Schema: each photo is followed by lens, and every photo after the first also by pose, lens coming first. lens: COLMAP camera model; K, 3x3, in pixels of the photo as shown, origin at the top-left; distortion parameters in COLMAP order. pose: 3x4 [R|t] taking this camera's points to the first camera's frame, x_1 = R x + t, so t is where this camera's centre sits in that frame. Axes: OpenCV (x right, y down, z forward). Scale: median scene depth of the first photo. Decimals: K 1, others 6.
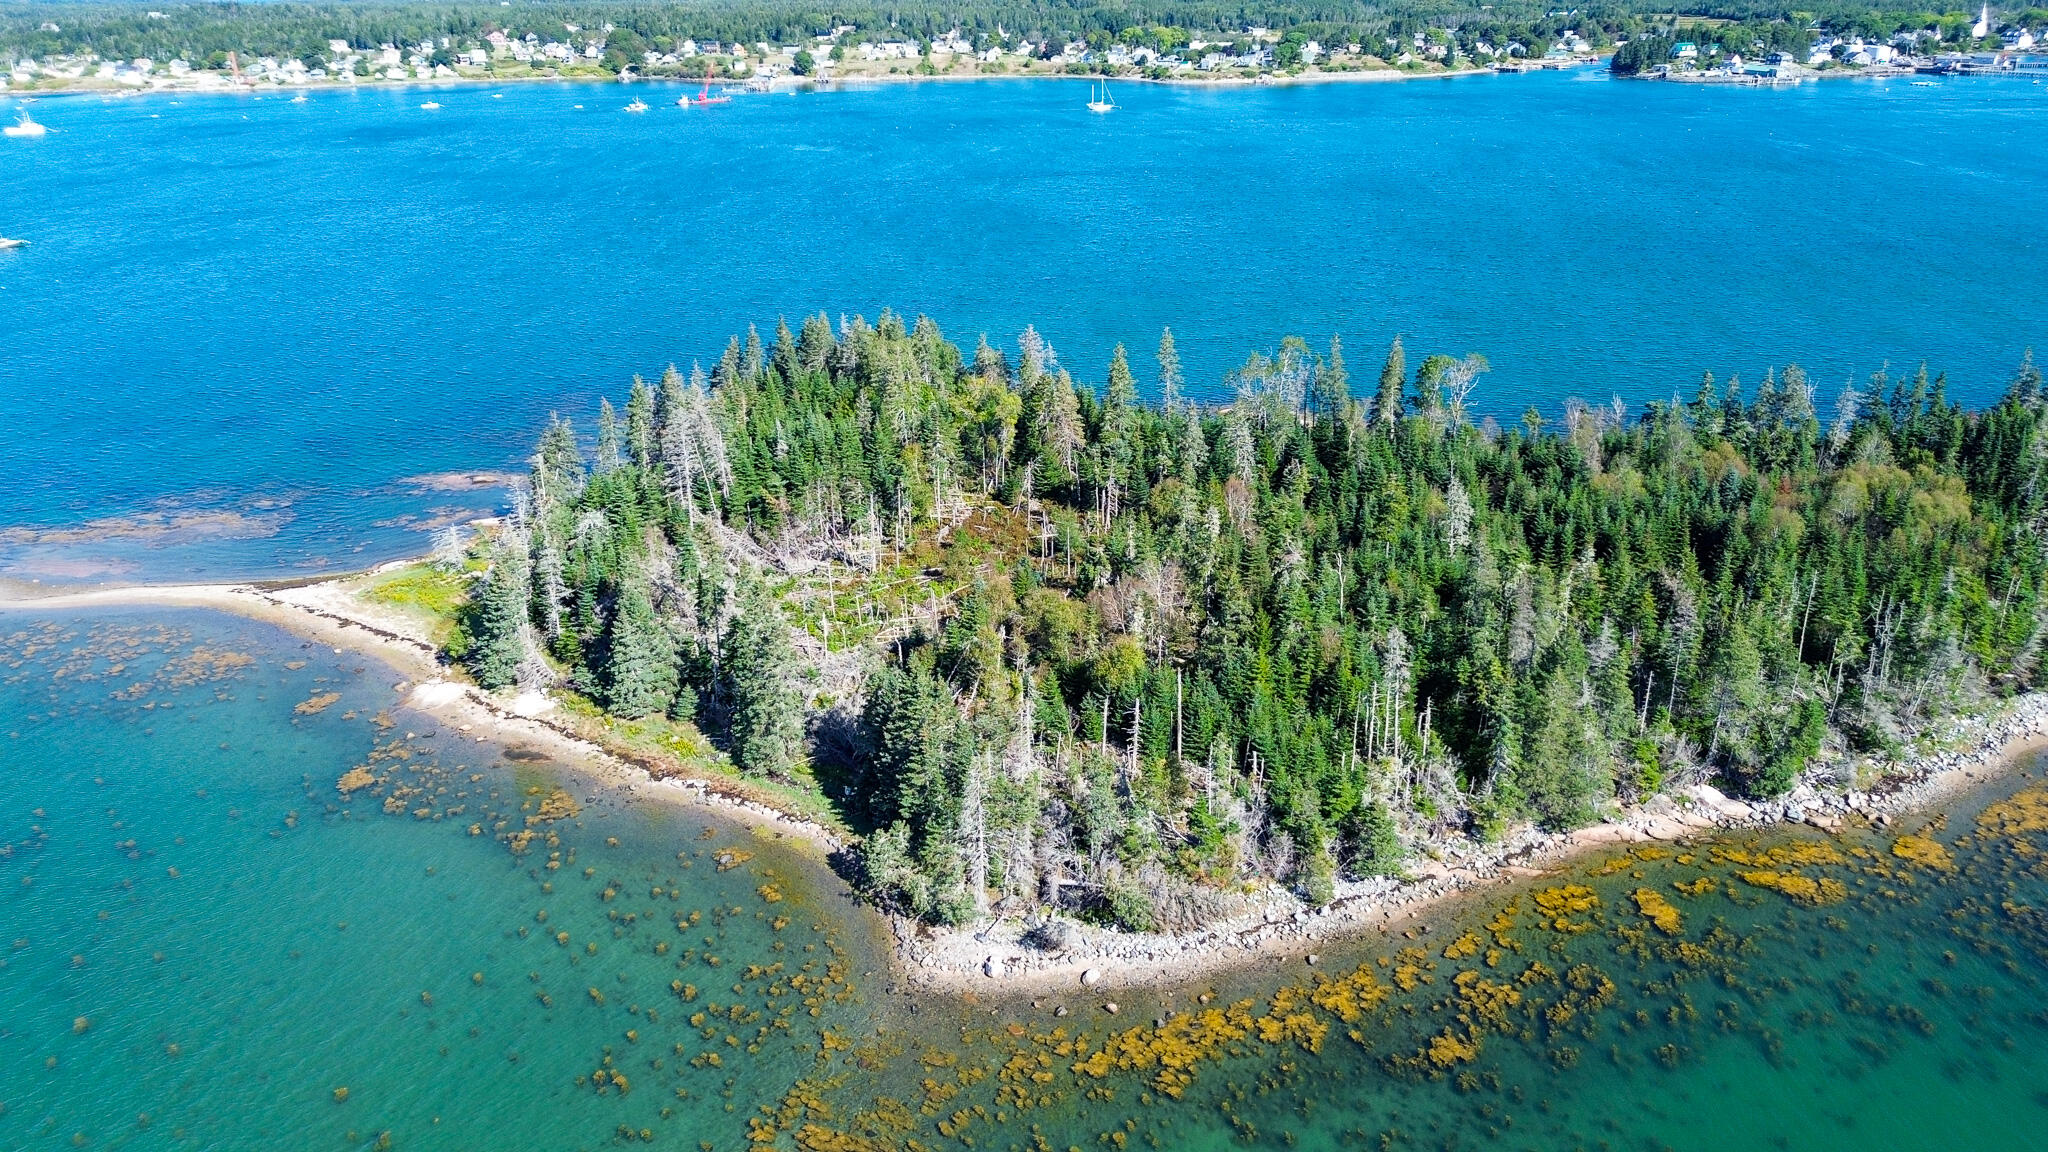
lens RADIAL K [[1453.5, 0, 1030.7], [0, 1453.5, 574.2], [0, 0, 1]] dist [0.054529, -0.048927]
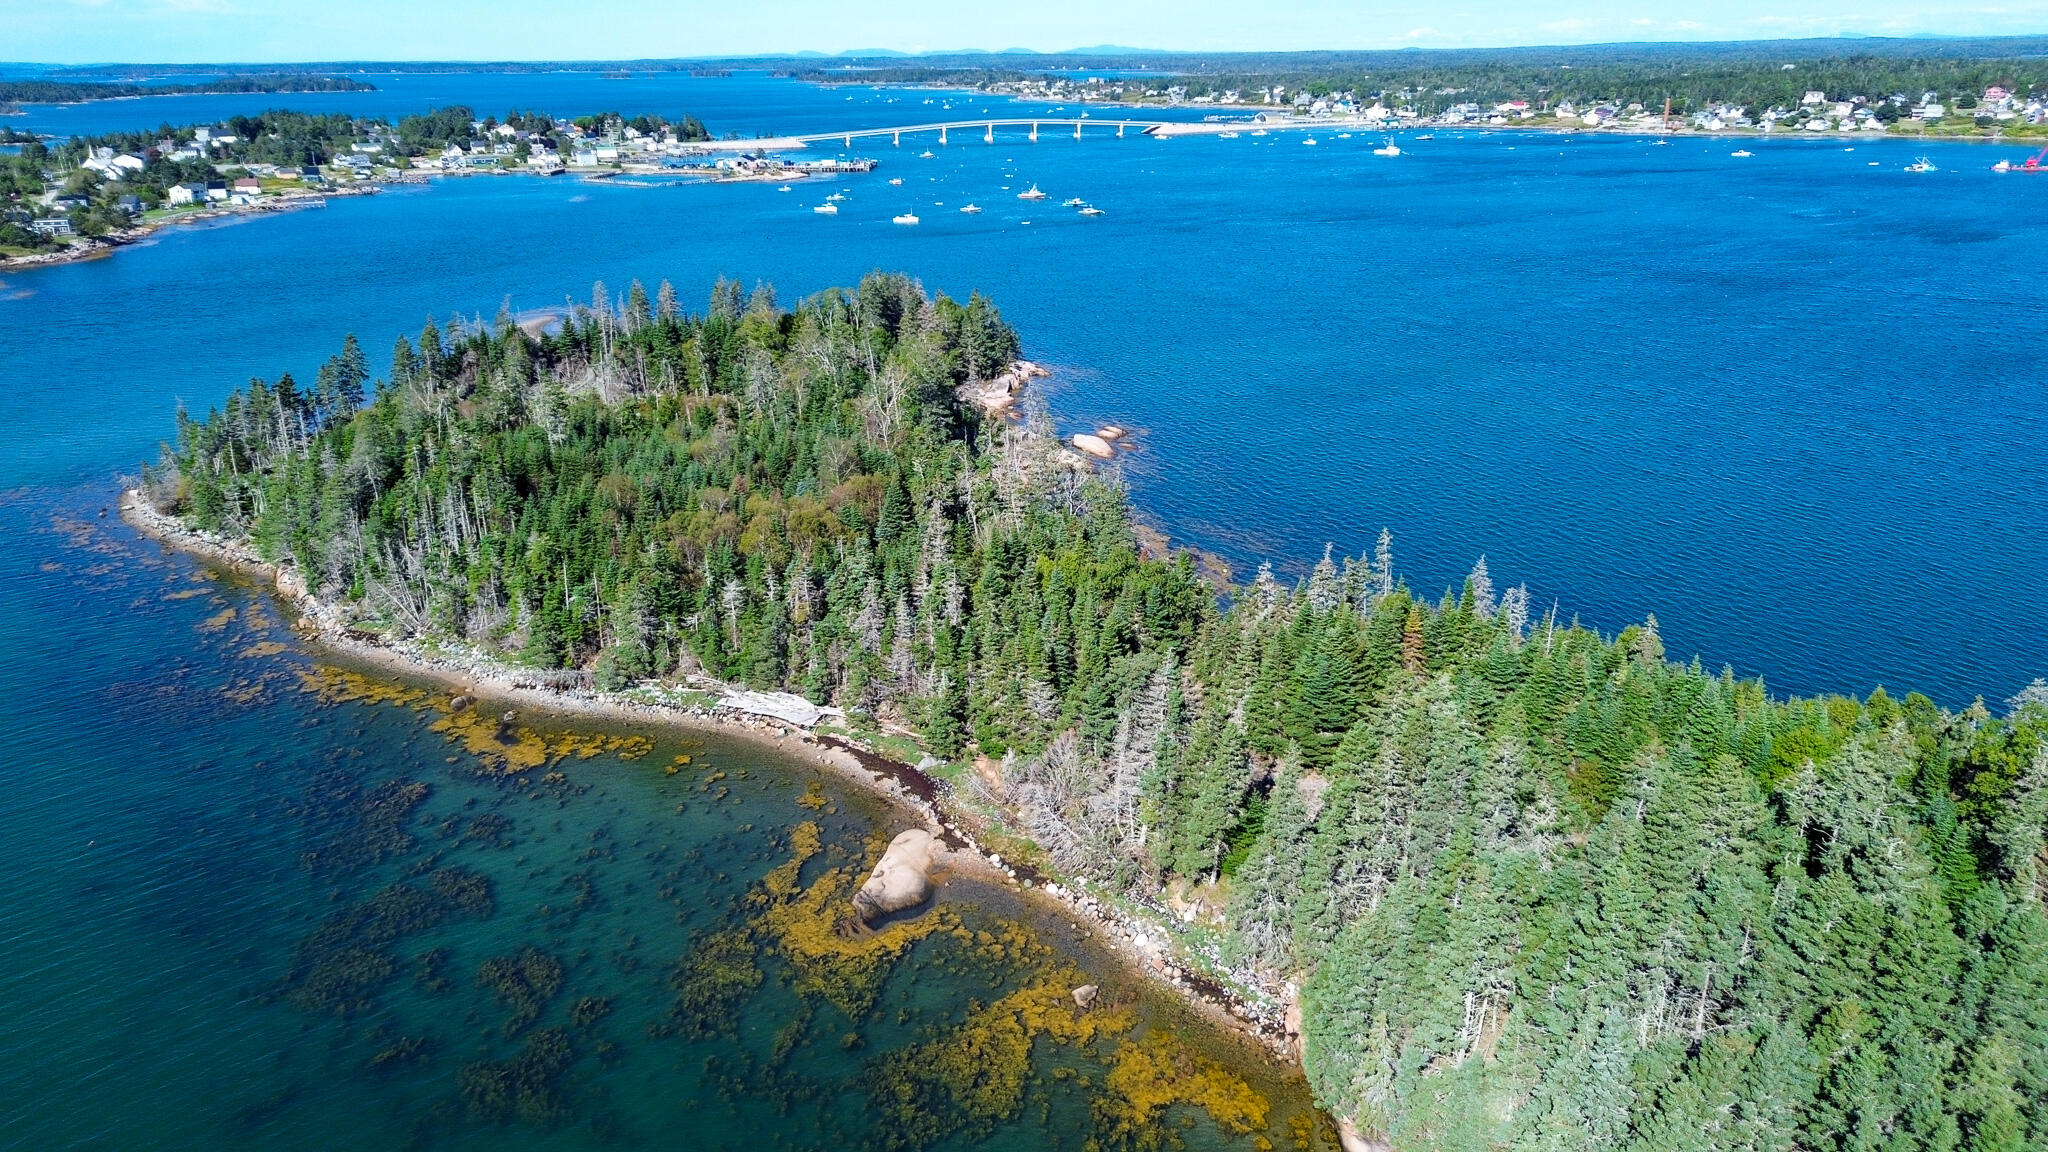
lens RADIAL K [[1453.5, 0, 1030.7], [0, 1453.5, 574.2], [0, 0, 1]] dist [0.054529, -0.048927]
pose [[0.459710, 0.306033, -0.833673, 1.382997], [-0.333957, 0.929417, 0.157026, -0.218631], [0.822885, 0.206224, 0.529464, 0.582570]]
